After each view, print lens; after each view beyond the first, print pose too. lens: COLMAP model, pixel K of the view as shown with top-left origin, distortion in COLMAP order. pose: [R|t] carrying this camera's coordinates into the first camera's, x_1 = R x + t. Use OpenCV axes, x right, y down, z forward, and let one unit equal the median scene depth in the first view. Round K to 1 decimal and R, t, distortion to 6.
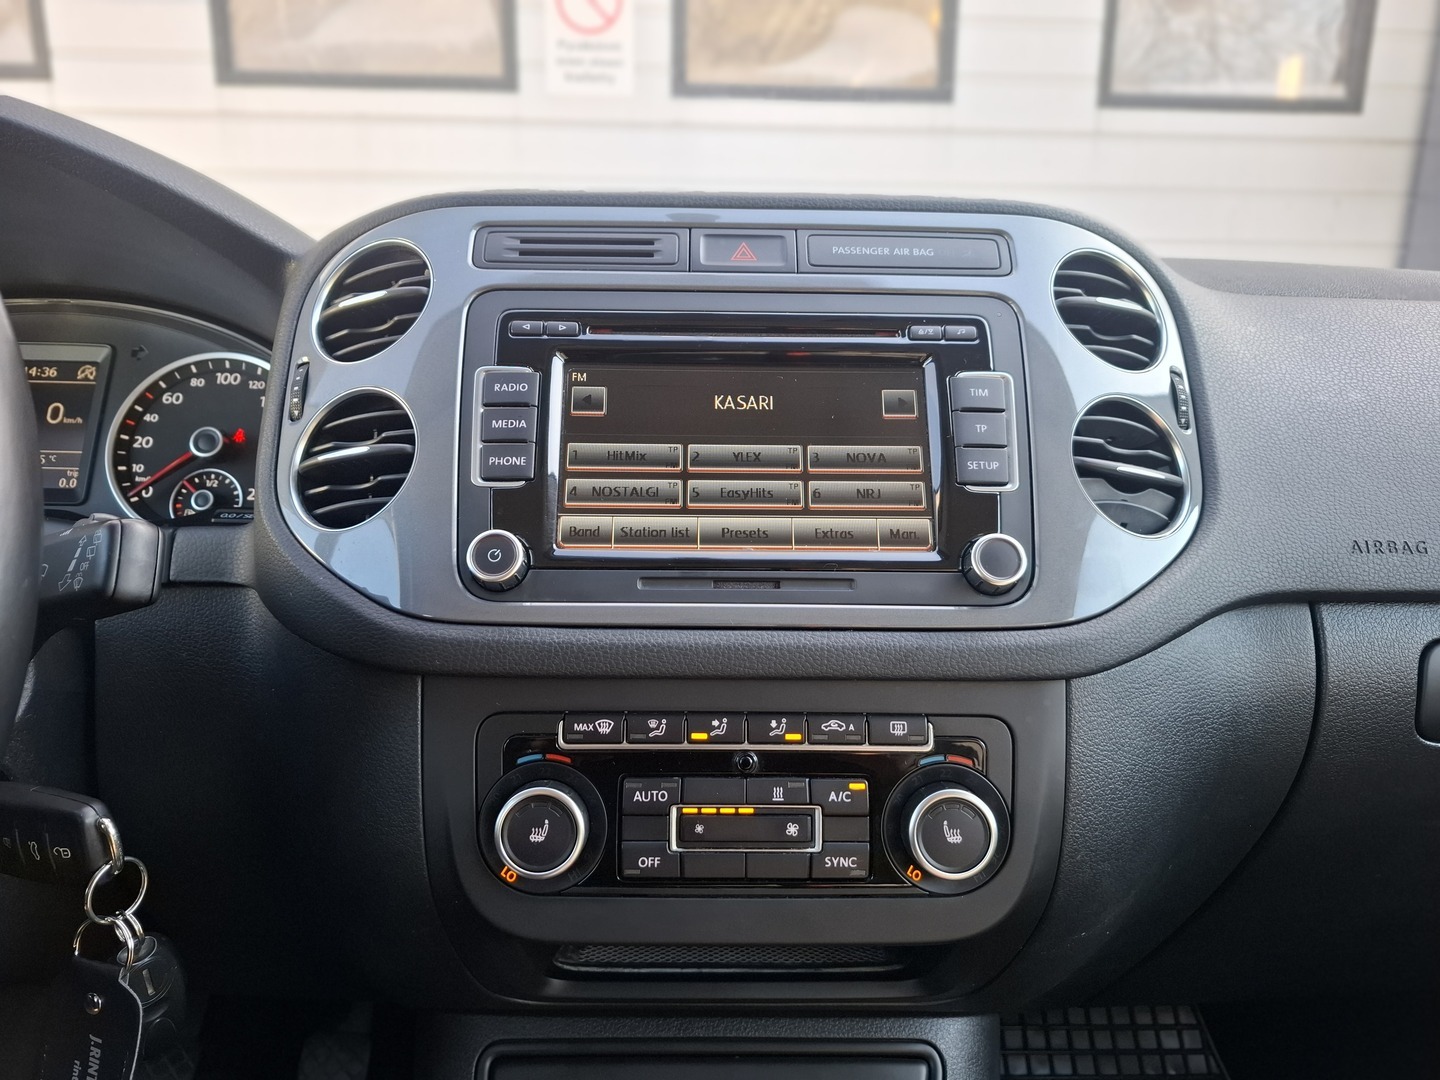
lens RADIAL K [[952.4, 0, 706.4], [0, 952.4, 541.6], [0, 0, 1]] dist [0.148249, -0.167665]
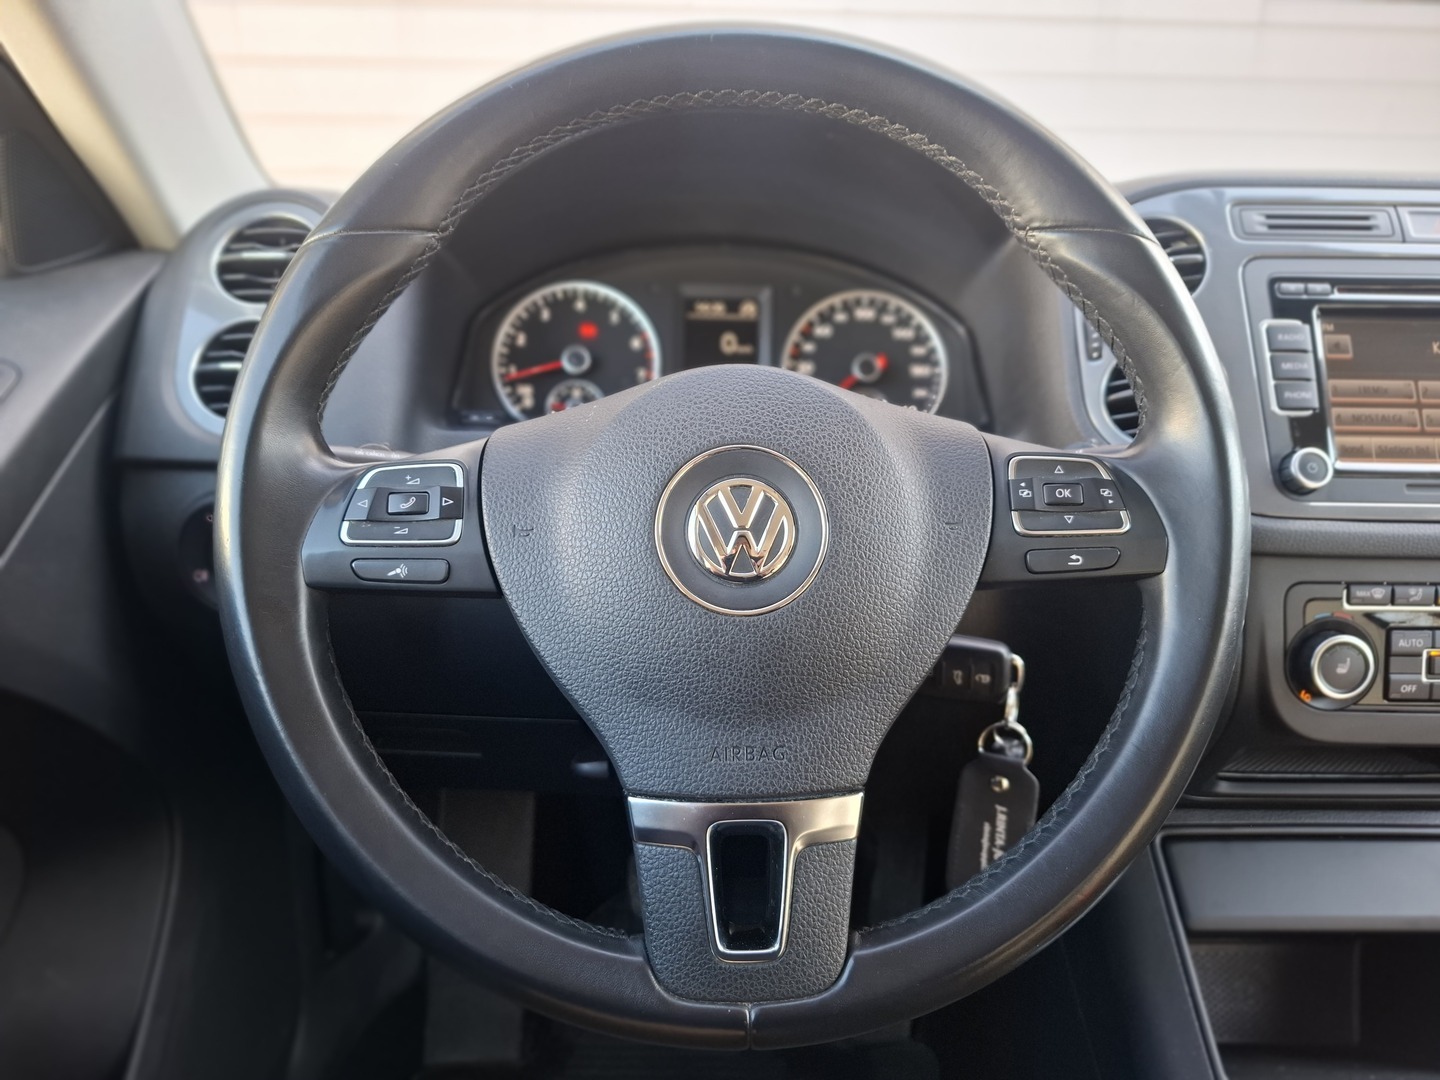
lens RADIAL K [[972.8, 0, 751.2], [0, 972.8, 539.9], [0, 0, 1]] dist [0.036465, -0.050688]
pose [[0.999967, 0.001344, 0.008001, -0.912713], [-0.002244, 0.993519, 0.113640, -0.035274], [-0.007796, -0.113654, 0.993490, -0.331905]]
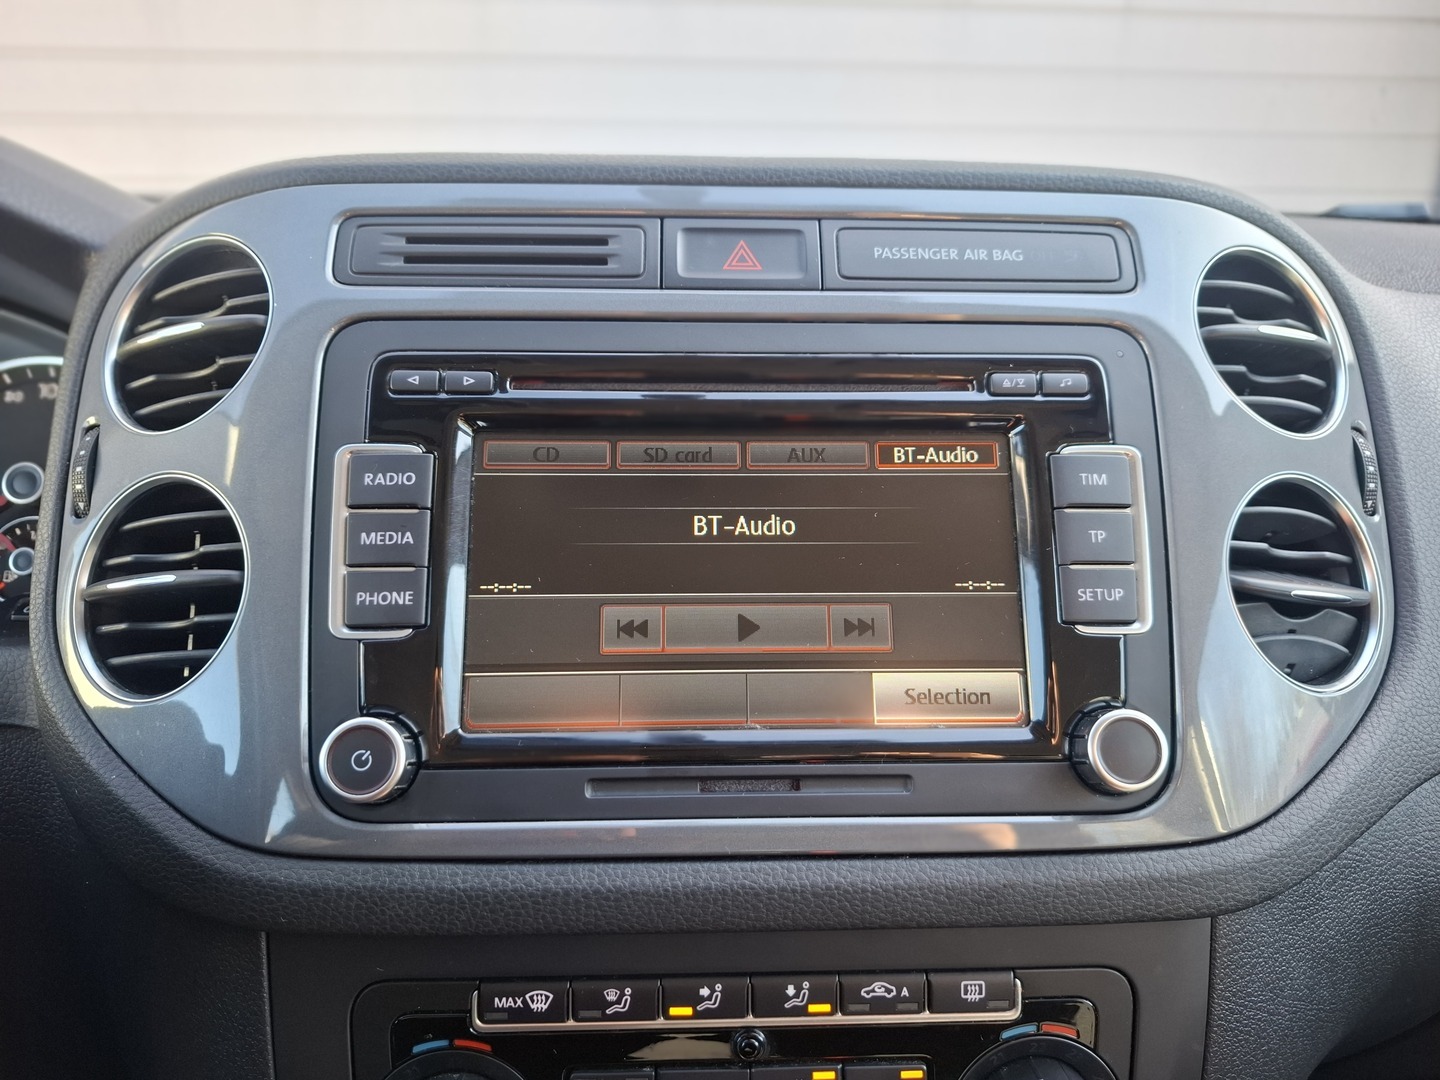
lens RADIAL K [[987.3, 0, 721.3], [0, 987.3, 549.6], [0, 0, 1]] dist [0.054984, -0.052144]
pose [[0.999778, -0.008750, 0.019193, 0.009532], [0.006659, 0.994301, 0.106399, -0.176966], [-0.020015, -0.106247, 0.994138, 0.304857]]
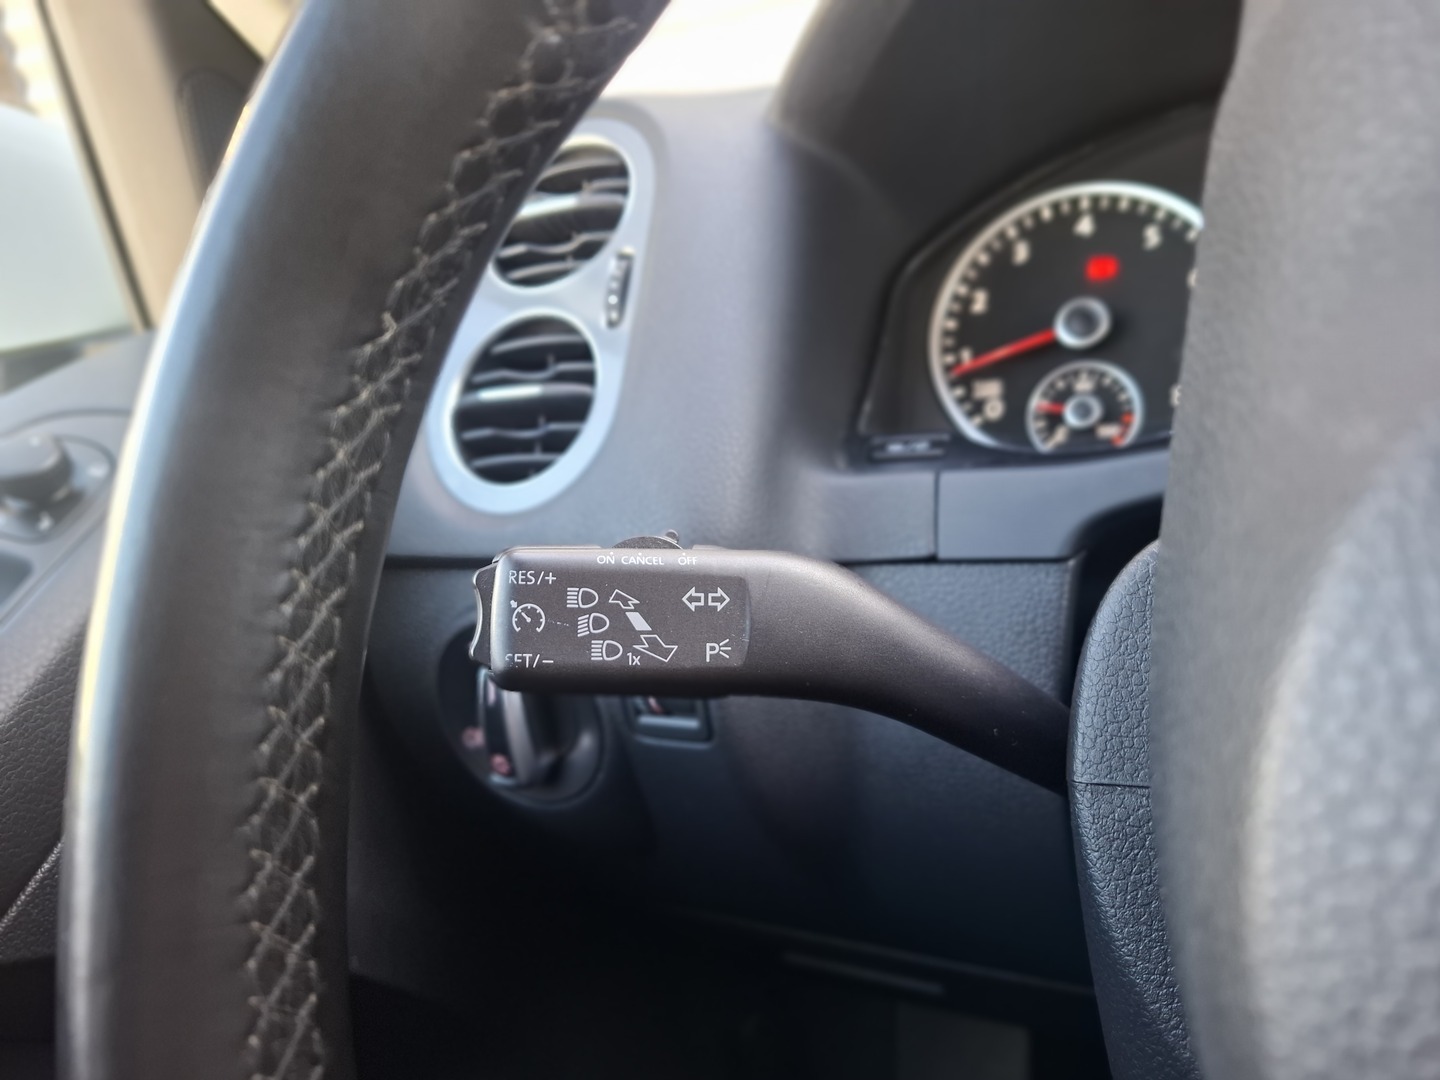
lens RADIAL K [[972.8, 0, 751.2], [0, 972.8, 539.9], [0, 0, 1]] dist [0.036465, -0.050688]
pose [[0.892082, -0.029387, -0.450917, -1.070747], [0.075596, 0.993525, 0.084809, -0.051982], [0.445505, -0.109744, 0.888528, 0.404052]]
